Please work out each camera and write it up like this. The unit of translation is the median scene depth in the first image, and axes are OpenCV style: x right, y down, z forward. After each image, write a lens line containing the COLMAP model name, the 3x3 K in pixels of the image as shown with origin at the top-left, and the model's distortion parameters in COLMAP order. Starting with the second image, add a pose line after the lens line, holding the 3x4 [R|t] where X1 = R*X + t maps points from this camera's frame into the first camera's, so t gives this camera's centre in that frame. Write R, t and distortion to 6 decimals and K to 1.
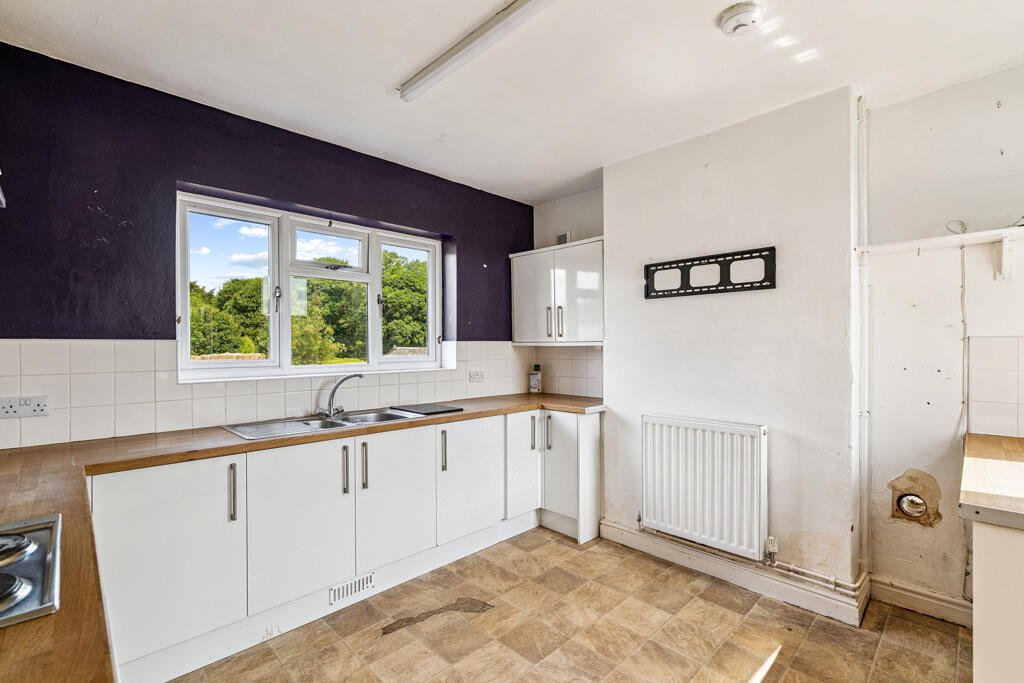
lens RADIAL K [[460.5, 0, 512.6], [0, 460.5, 345.7], [0, 0, 1]] dist [-0.000549, -0.000026]
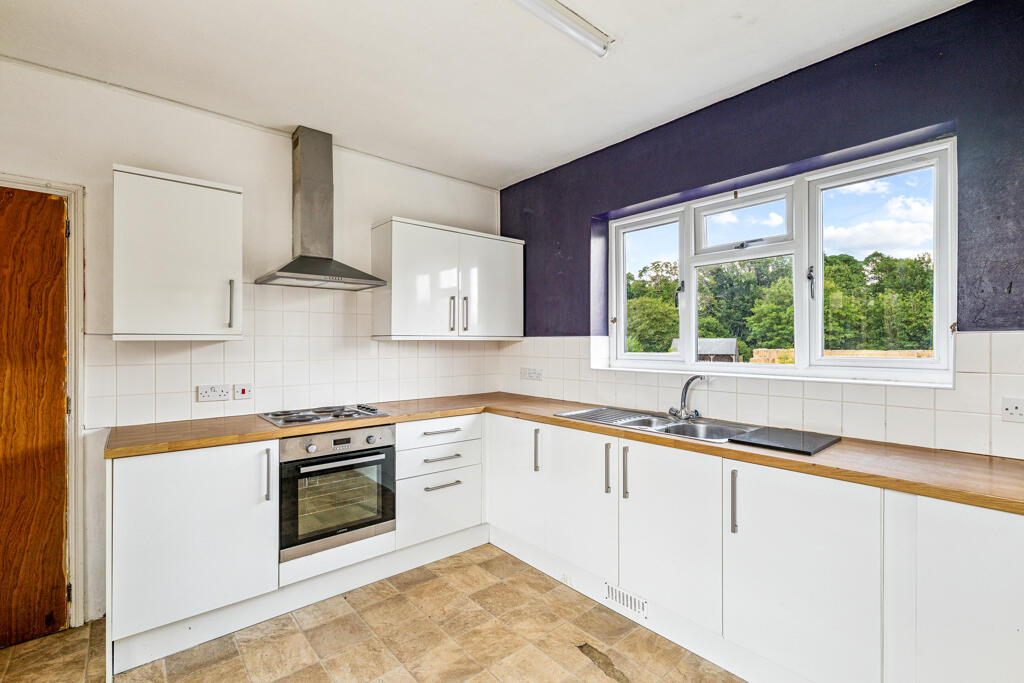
lens RADIAL K [[460.5, 0, 512.4], [0, 460.5, 340.4], [0, 0, 1]] dist [-0.000549, -0.000026]
pose [[-0.071124, 0.003735, -0.997460, 0.595630], [0.002779, 0.999990, 0.003546, -0.004940], [0.997464, -0.002520, -0.071134, 0.830844]]
